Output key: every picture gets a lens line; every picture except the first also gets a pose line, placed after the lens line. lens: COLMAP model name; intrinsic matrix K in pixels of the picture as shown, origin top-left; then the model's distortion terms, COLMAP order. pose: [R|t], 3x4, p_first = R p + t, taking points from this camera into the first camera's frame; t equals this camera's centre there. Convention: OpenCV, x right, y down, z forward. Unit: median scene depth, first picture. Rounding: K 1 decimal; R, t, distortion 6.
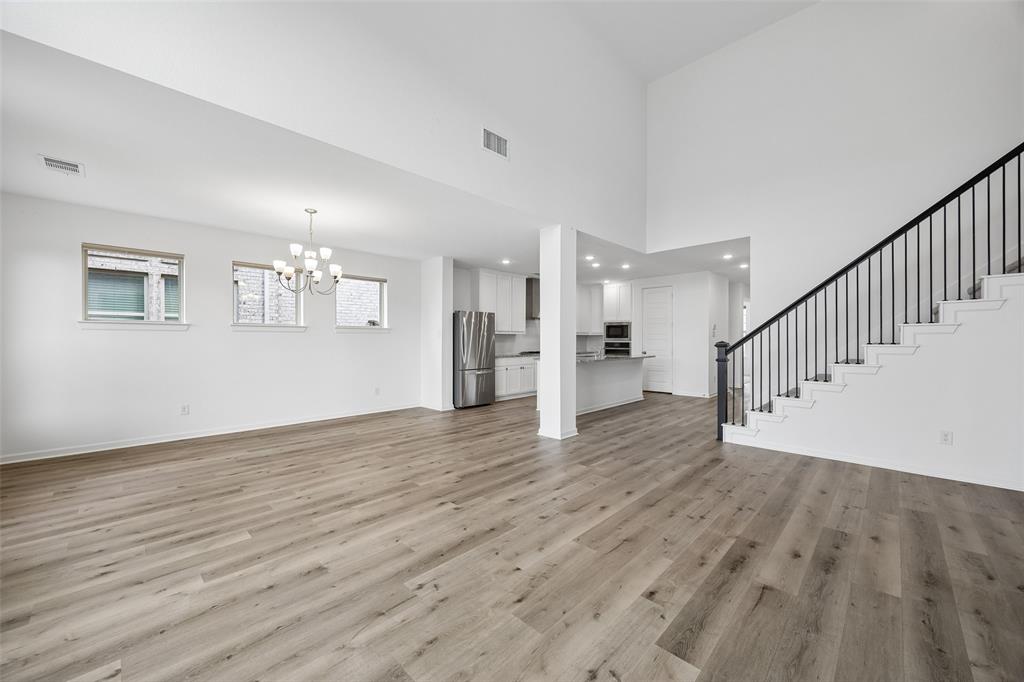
lens RADIAL K [[391.4, 0, 510.9], [0, 391.4, 343.6], [0, 0, 1]] dist [-0.002293, -0.000459]
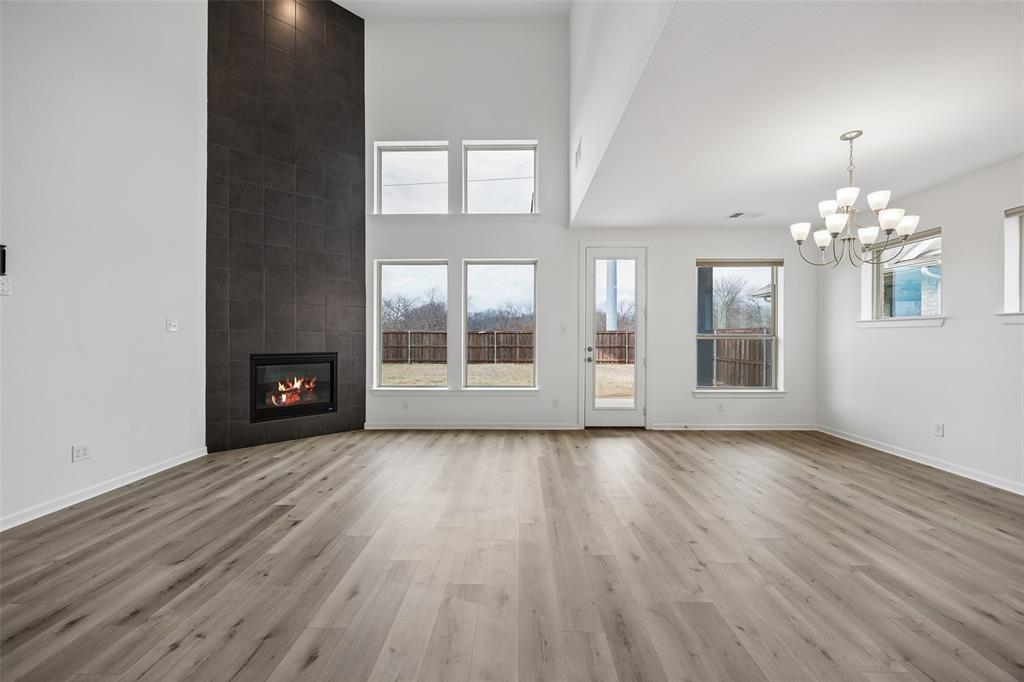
lens RADIAL K [[391.4, 0, 515.0], [0, 391.4, 338.7], [0, 0, 1]] dist [-0.002293, -0.000459]
pose [[-0.720369, 0.000364, -0.693591, 0.419441], [-0.009381, 0.999903, 0.010267, -0.013317], [0.693527, 0.013903, -0.720296, 1.396343]]
